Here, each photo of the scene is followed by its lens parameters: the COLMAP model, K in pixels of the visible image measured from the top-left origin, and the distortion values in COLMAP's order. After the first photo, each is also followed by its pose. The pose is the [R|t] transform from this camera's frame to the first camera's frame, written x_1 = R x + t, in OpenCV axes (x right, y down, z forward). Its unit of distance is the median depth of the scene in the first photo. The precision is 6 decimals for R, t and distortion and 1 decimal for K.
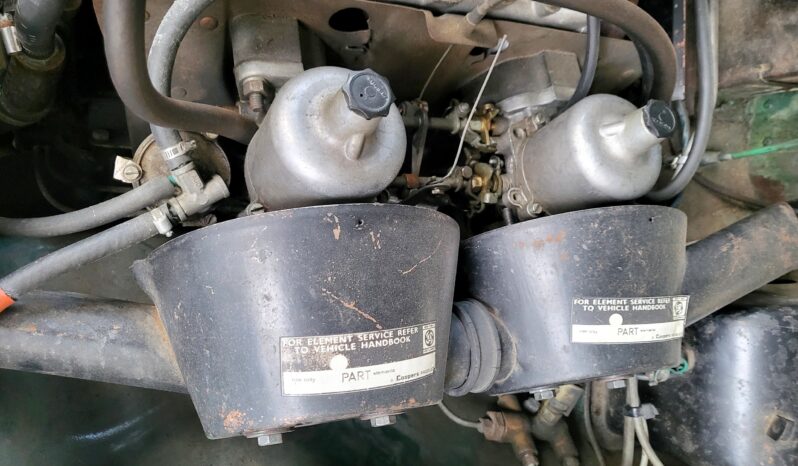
lens RADIAL K [[575.8, 0, 423.1], [0, 575.8, 231.1], [0, 0, 1]] dist [0.003719, 0.002764]
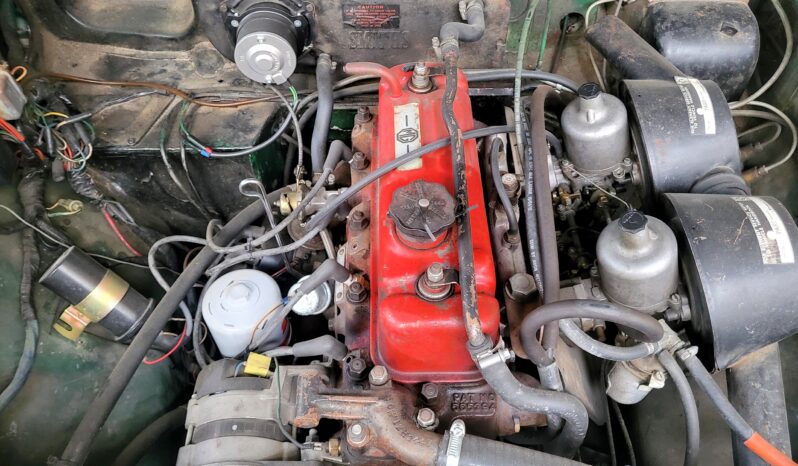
lens RADIAL K [[575.8, 0, 423.1], [0, 575.8, 231.1], [0, 0, 1]] dist [0.003719, 0.002764]
pose [[-0.021803, -0.974146, 0.224863, -0.420424], [0.999749, -0.022408, -0.000138, -0.724434], [0.005173, 0.224803, 0.974390, -0.685588]]
